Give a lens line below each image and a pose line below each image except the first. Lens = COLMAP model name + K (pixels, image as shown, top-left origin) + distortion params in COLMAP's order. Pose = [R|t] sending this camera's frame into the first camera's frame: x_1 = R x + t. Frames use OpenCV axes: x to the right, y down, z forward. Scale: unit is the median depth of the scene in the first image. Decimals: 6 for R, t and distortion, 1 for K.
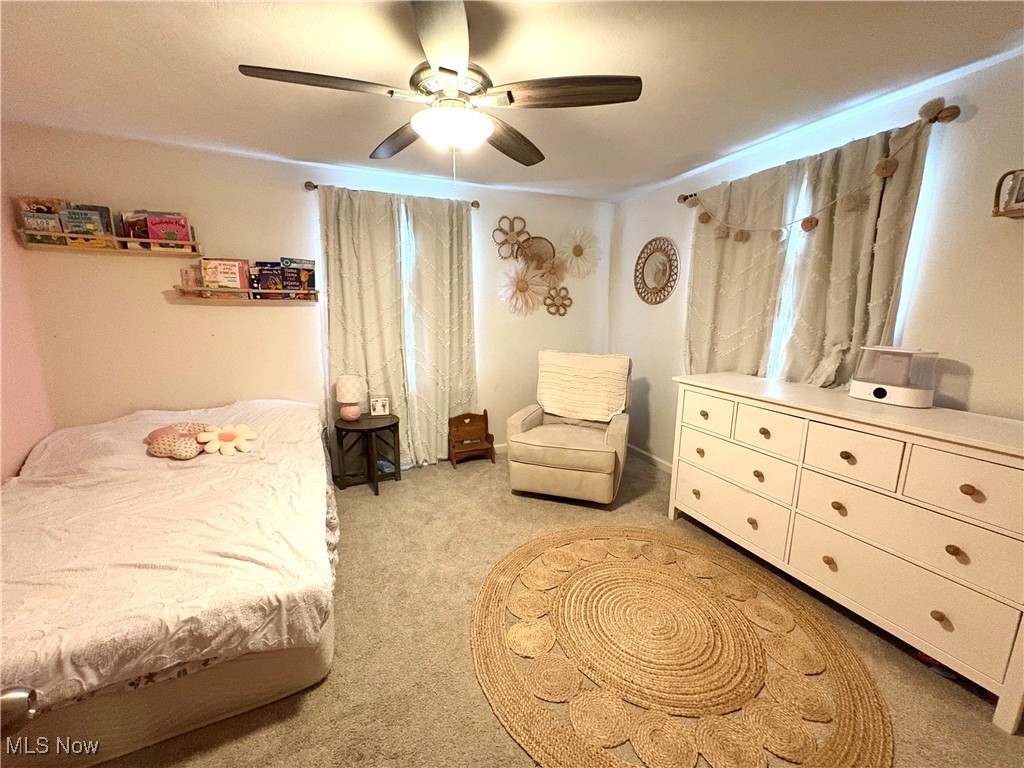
lens RADIAL K [[406.7, 0, 511.2], [0, 406.7, 383.9], [0, 0, 1]] dist [0.000197, 0.000054]
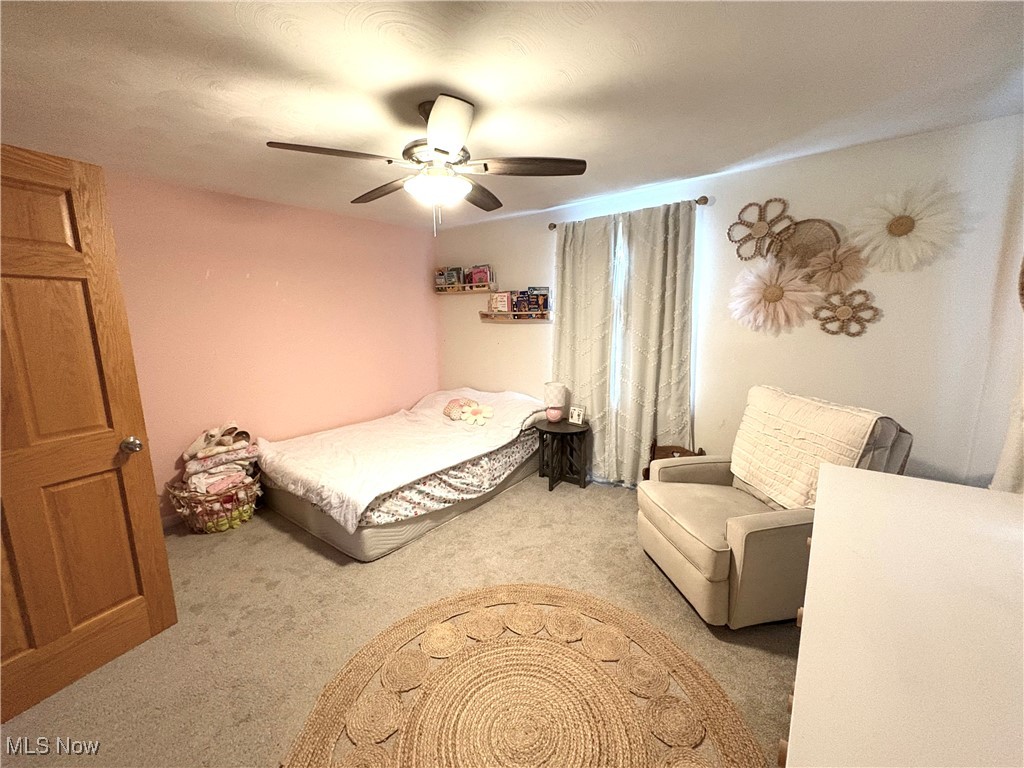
lens RADIAL K [[406.7, 0, 511.9], [0, 406.7, 383.3], [0, 0, 1]] dist [0.000197, 0.000054]
pose [[0.472080, 0.131369, -0.871712, 0.564656], [-0.144079, 0.987036, 0.070722, -0.085674], [0.869702, 0.092209, 0.484887, 0.329857]]
